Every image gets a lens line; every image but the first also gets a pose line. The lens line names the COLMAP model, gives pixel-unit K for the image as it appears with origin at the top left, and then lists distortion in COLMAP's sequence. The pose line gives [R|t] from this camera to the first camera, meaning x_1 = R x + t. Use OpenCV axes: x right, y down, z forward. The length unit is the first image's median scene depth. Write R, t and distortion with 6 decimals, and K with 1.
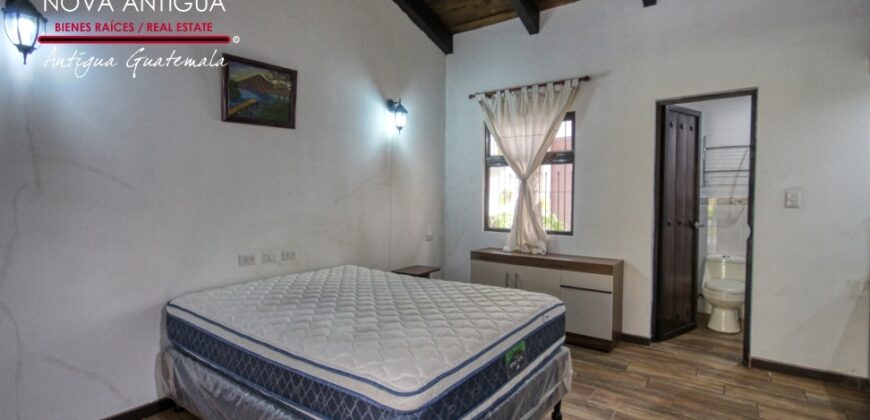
lens RADIAL K [[408.7, 0, 440.2], [0, 408.7, 205.1], [0, 0, 1]] dist [0.001019, -0.000428]
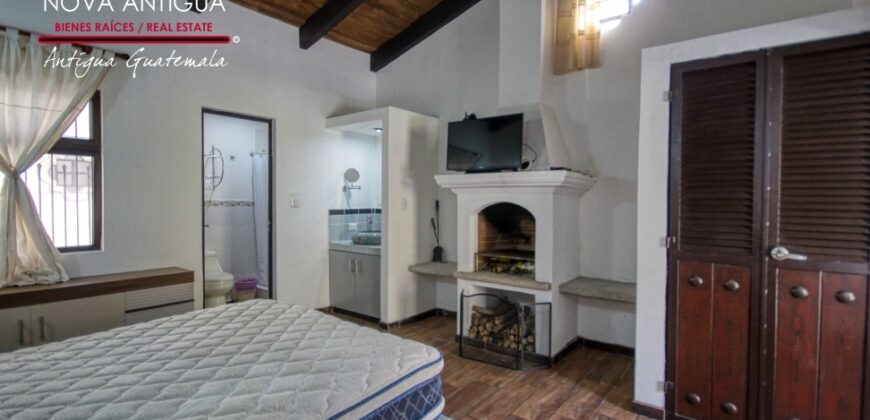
lens RADIAL K [[408.7, 0, 449.4], [0, 408.7, 208.6], [0, 0, 1]] dist [0.001019, -0.000428]
pose [[-0.005579, -0.026283, 0.999639, -0.455198], [0.022970, 0.999387, 0.026405, -0.009133], [-0.999721, 0.023110, -0.004972, 0.330667]]
